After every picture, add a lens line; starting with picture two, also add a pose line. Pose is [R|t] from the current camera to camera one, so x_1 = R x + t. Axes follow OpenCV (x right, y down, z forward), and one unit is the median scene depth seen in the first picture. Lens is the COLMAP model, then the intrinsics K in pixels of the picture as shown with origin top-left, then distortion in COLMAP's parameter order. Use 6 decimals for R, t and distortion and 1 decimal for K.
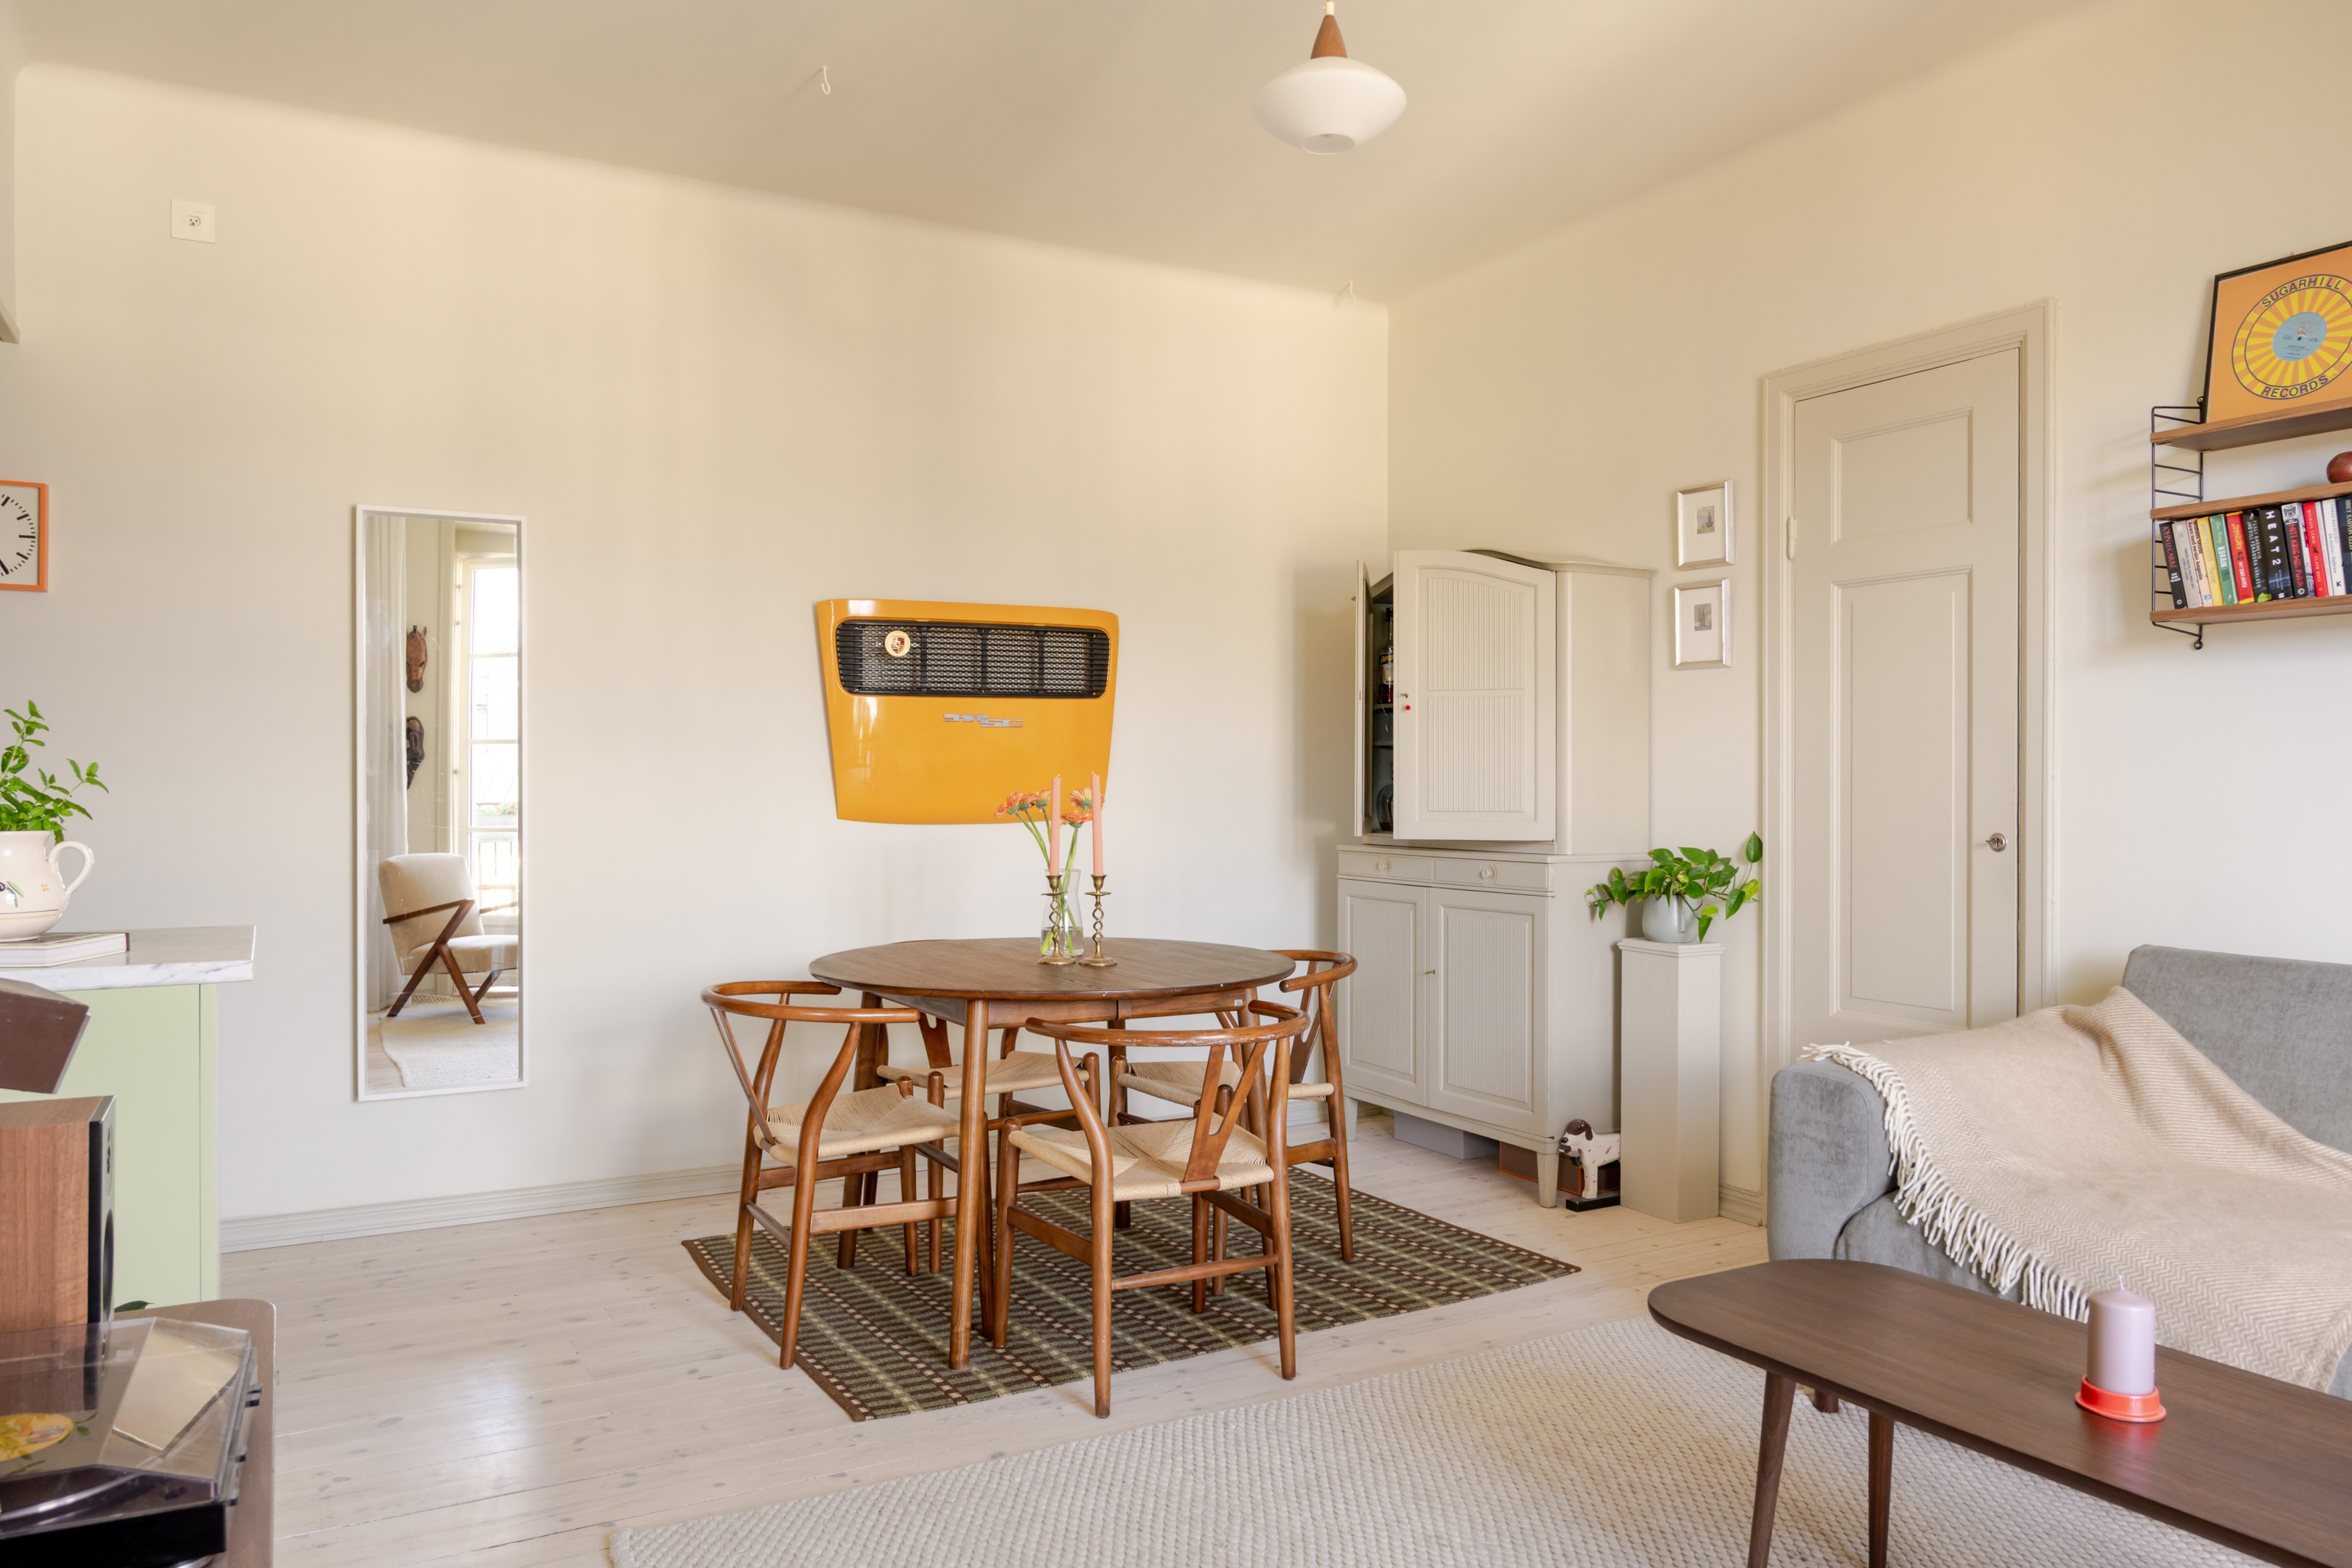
lens RADIAL K [[1582.0, 0, 1188.8], [0, 1582.0, 798.5], [0, 0, 1]] dist [0.004793, -0.007508]
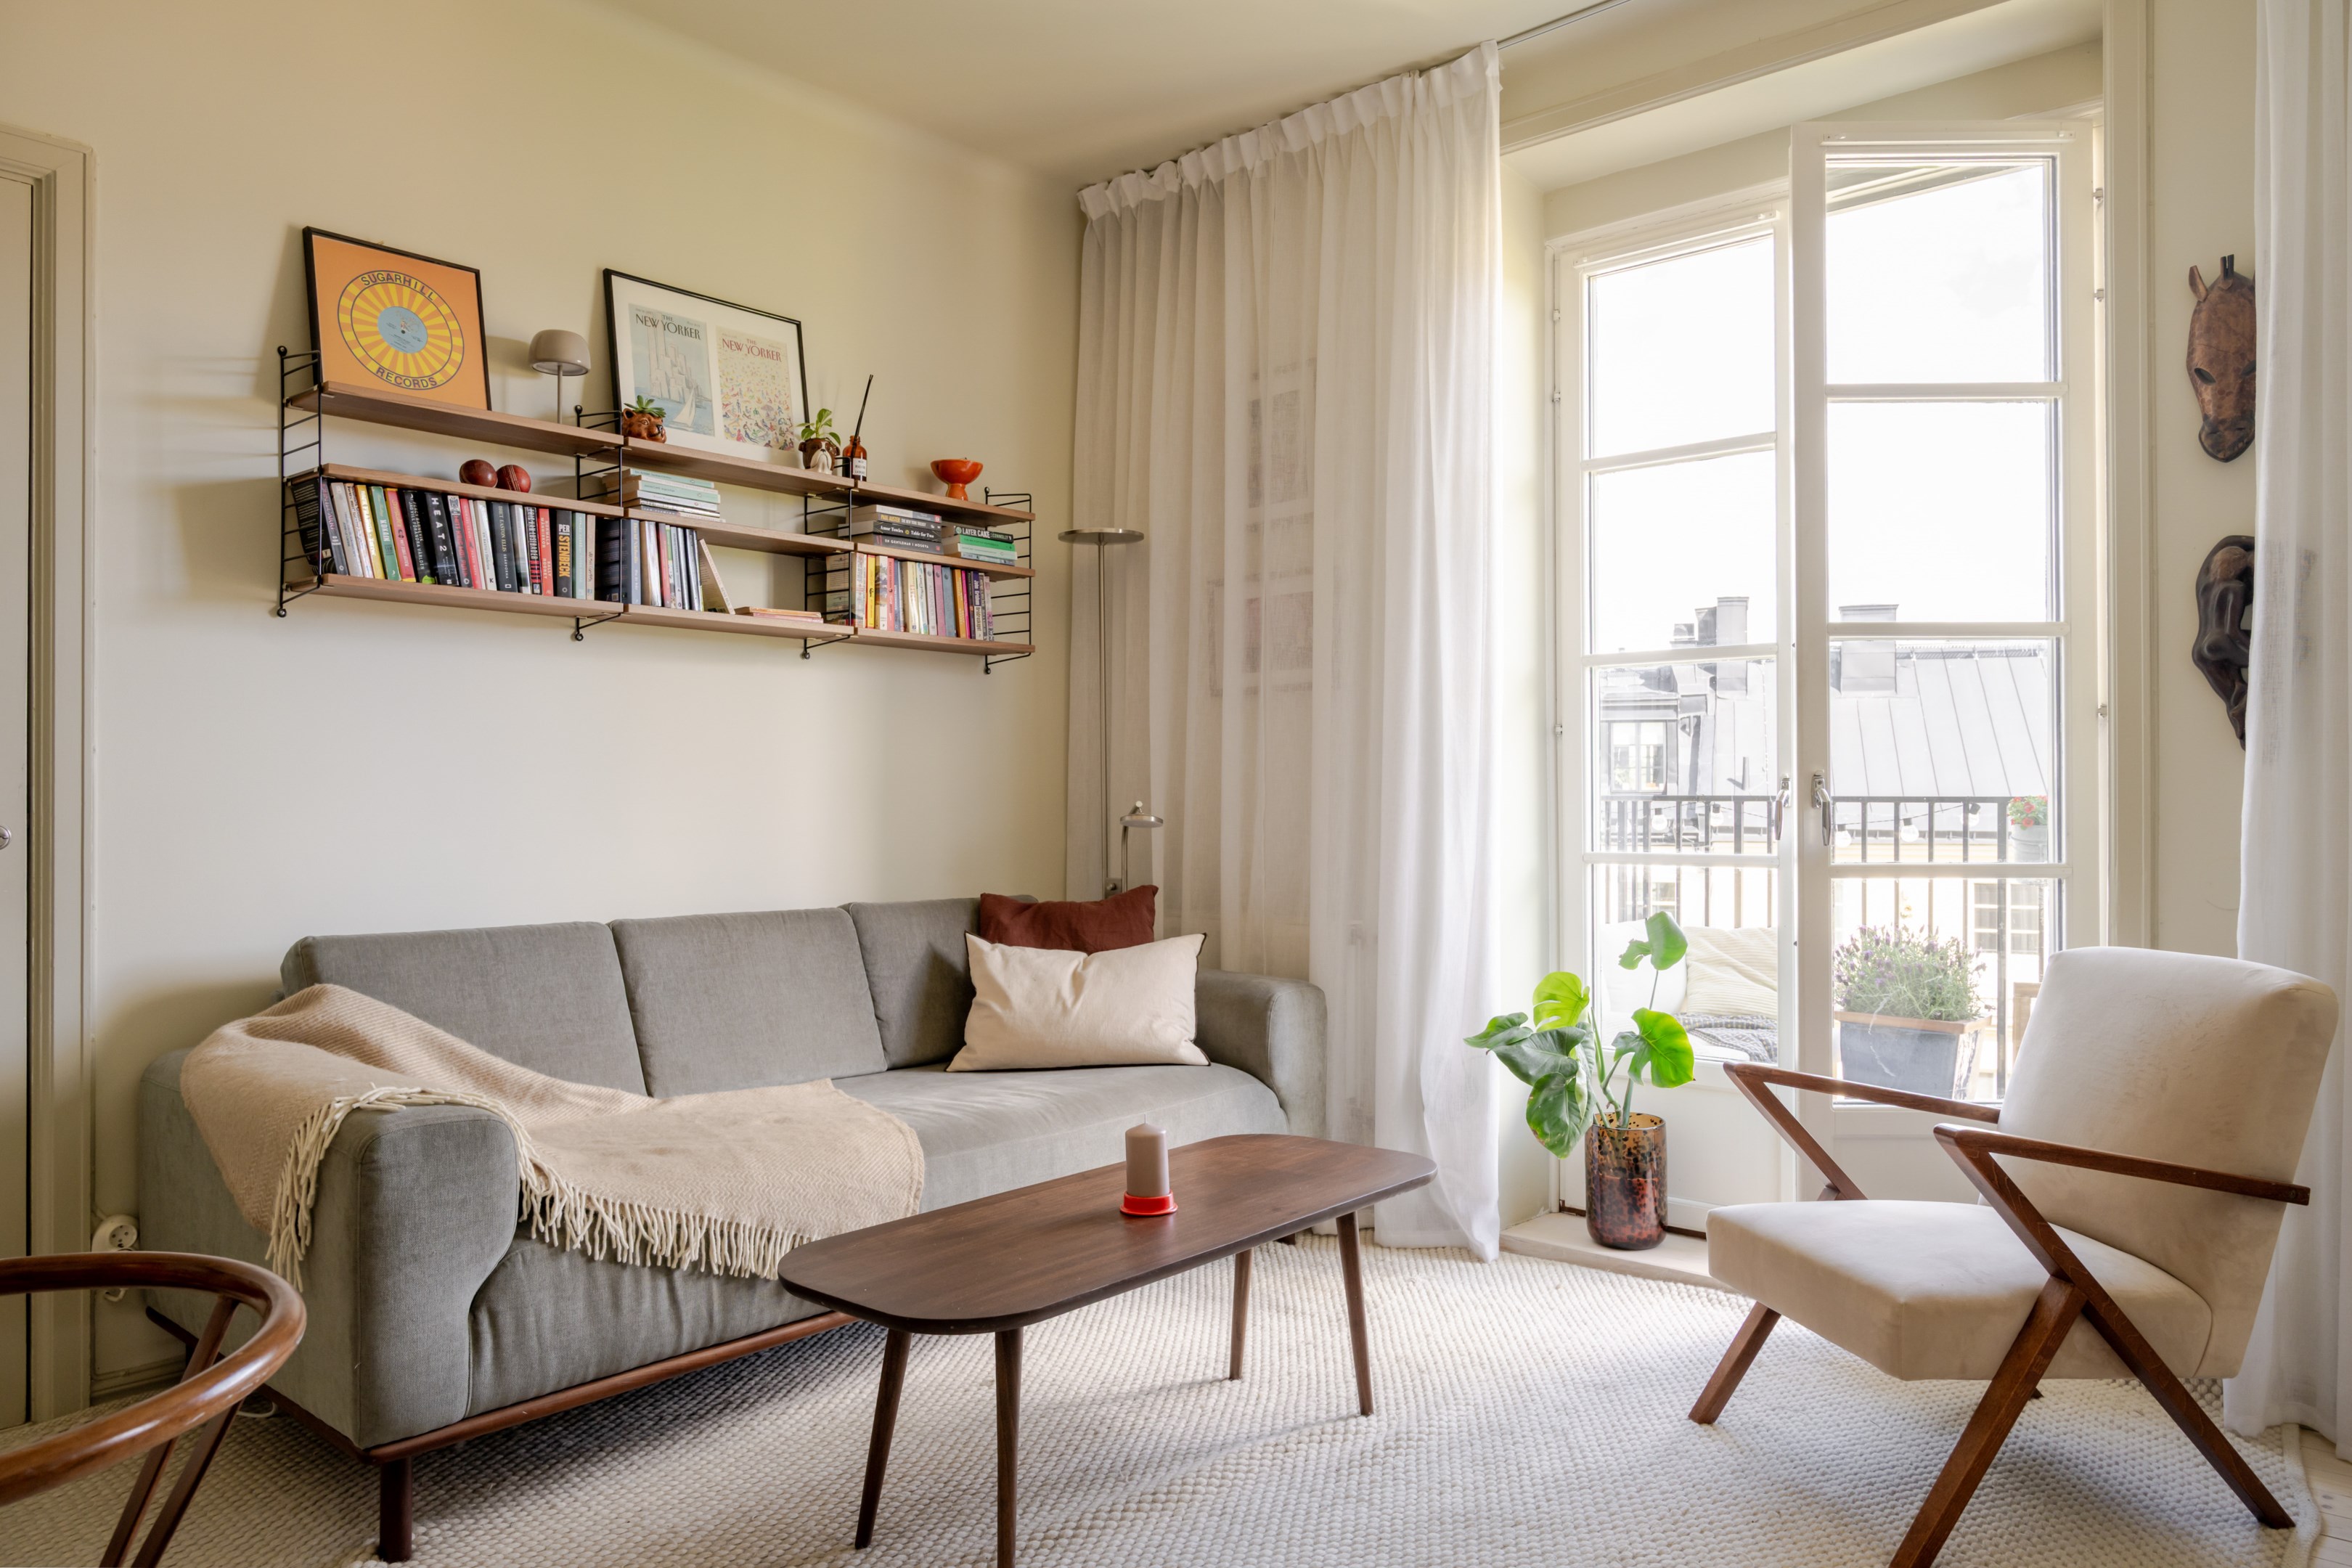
lens RADIAL K [[1582.0, 0, 1188.8], [0, 1582.0, 798.5], [0, 0, 1]] dist [0.004793, -0.007508]
pose [[-0.323652, -0.001531, 0.946175, -0.447236], [0.011107, 0.999924, 0.005417, 0.014055], [-0.946111, 0.012262, -0.323610, 0.864152]]
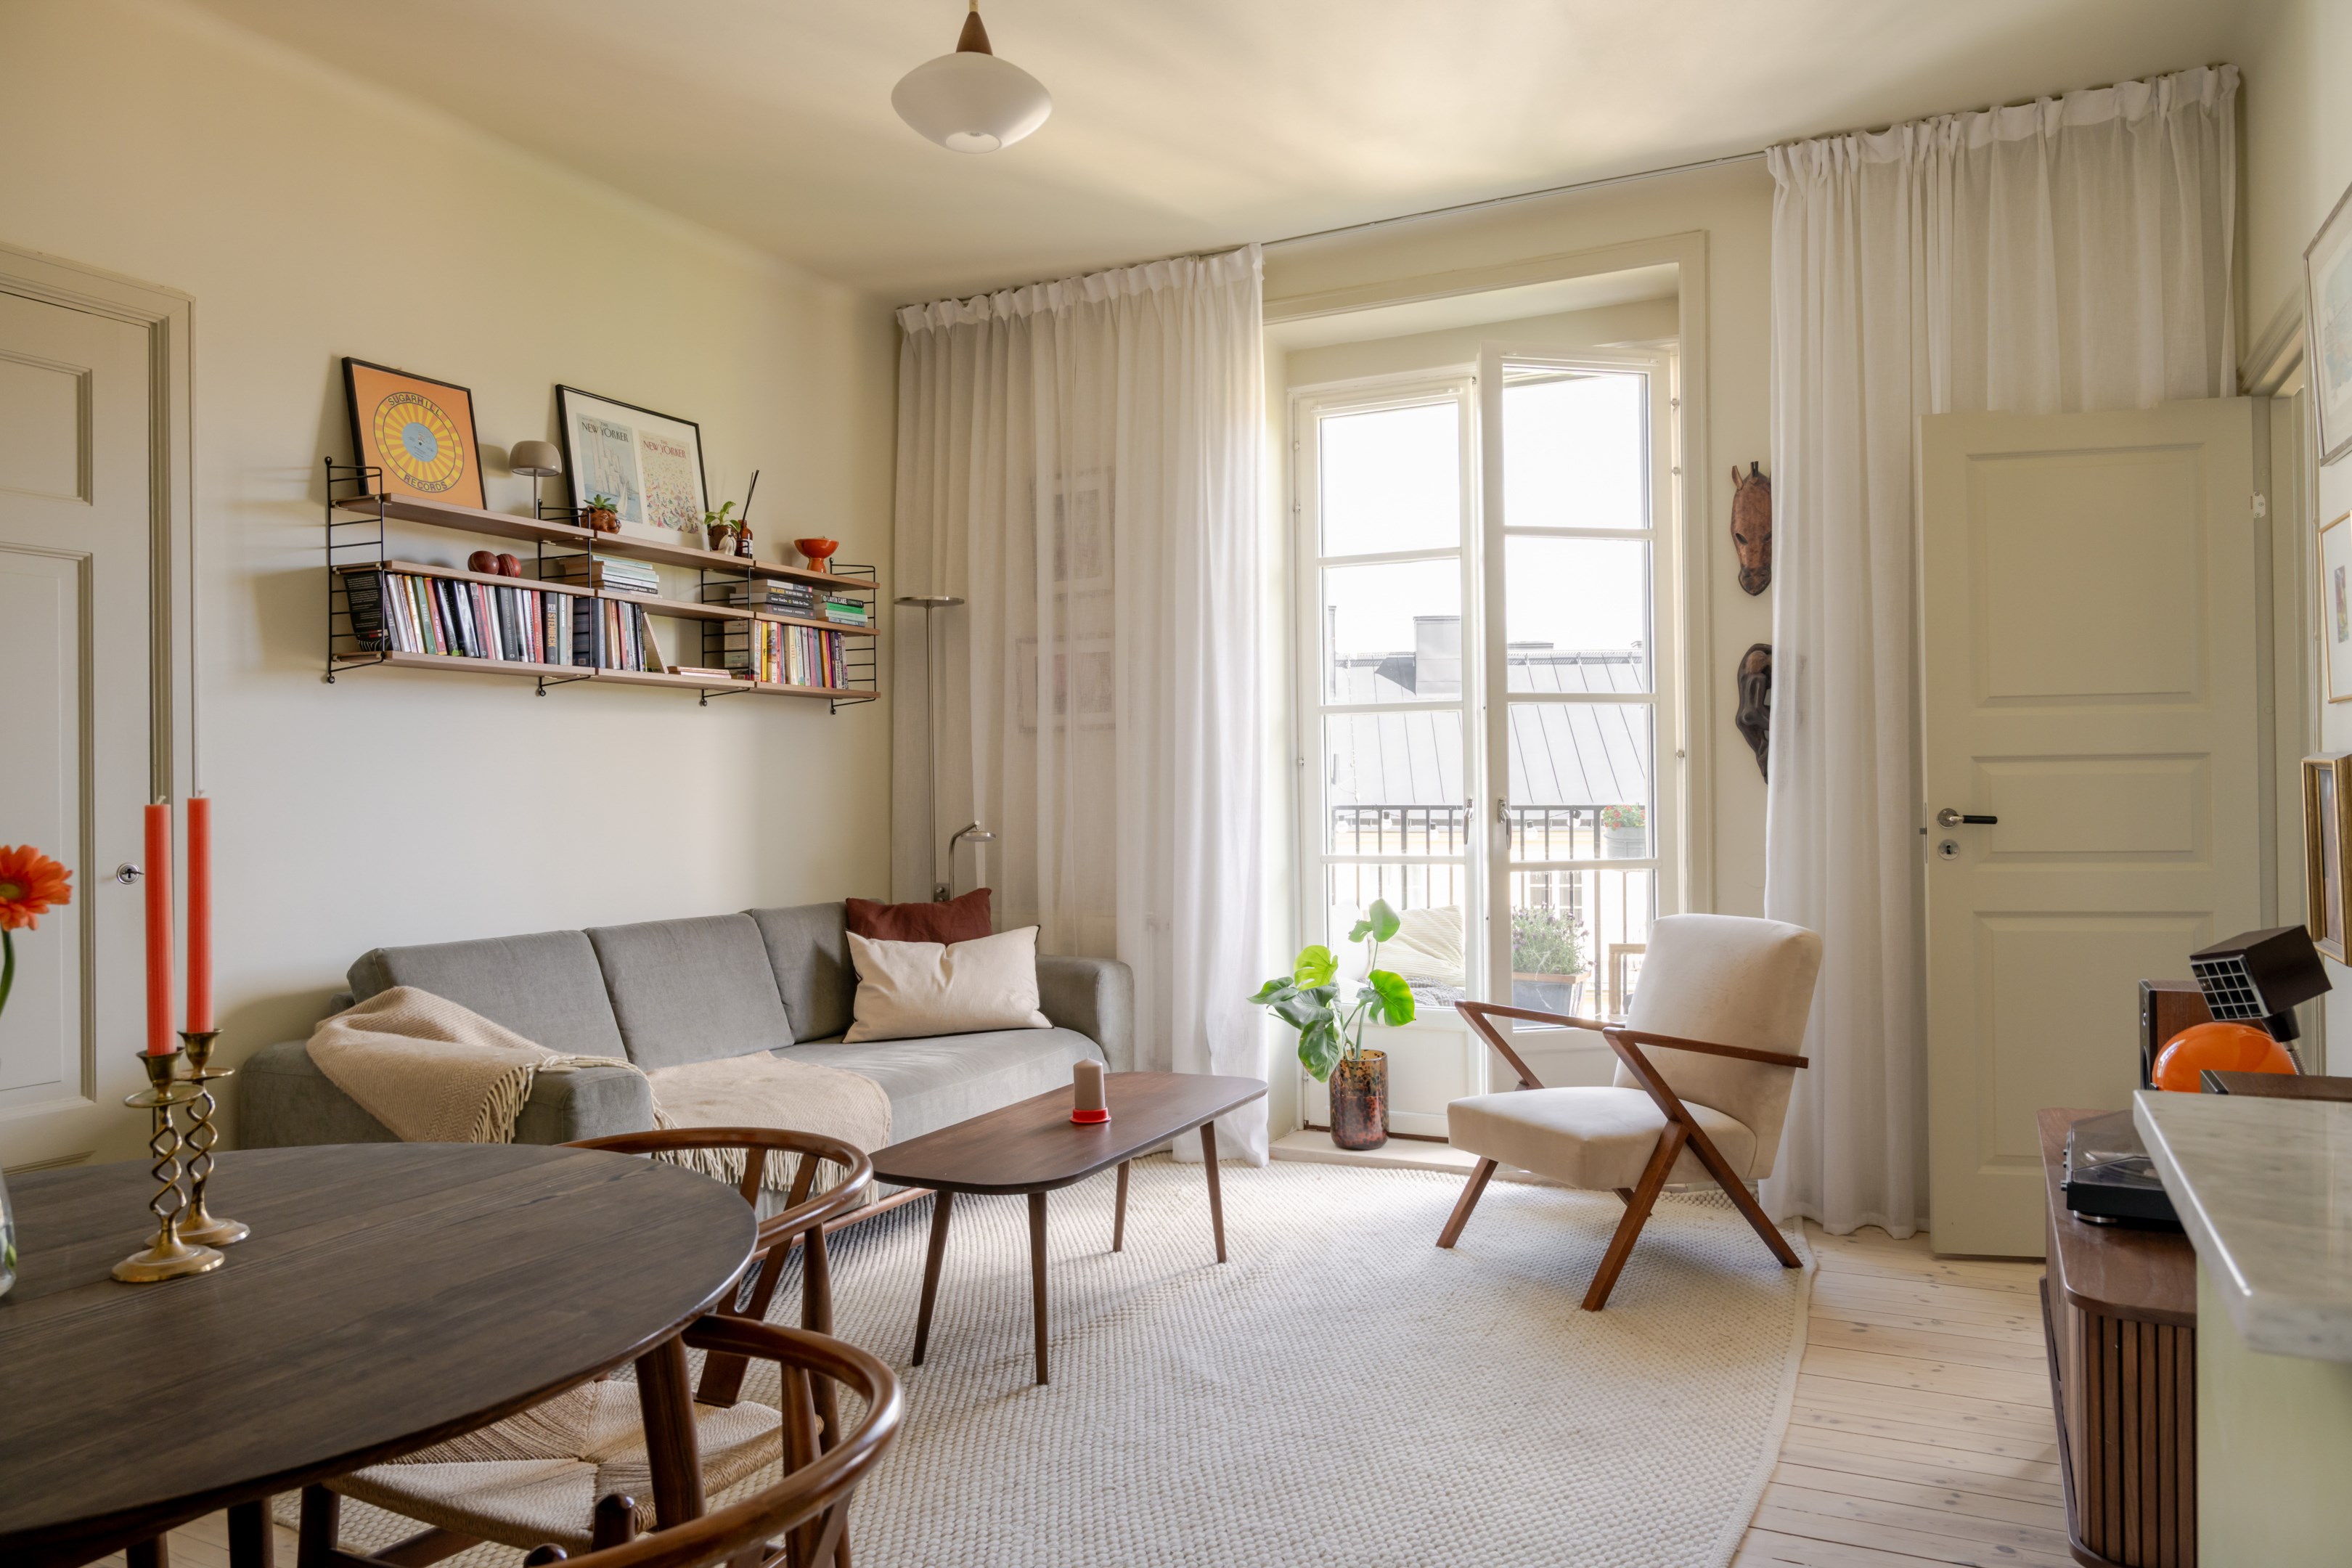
lens RADIAL K [[1582.0, 0, 1188.8], [0, 1582.0, 798.5], [0, 0, 1]] dist [0.004793, -0.007508]
pose [[-0.552733, -0.000334, 0.833358, -0.673901], [0.018957, 0.999736, 0.012974, -0.017684], [-0.833143, 0.022969, -0.552581, 1.205730]]
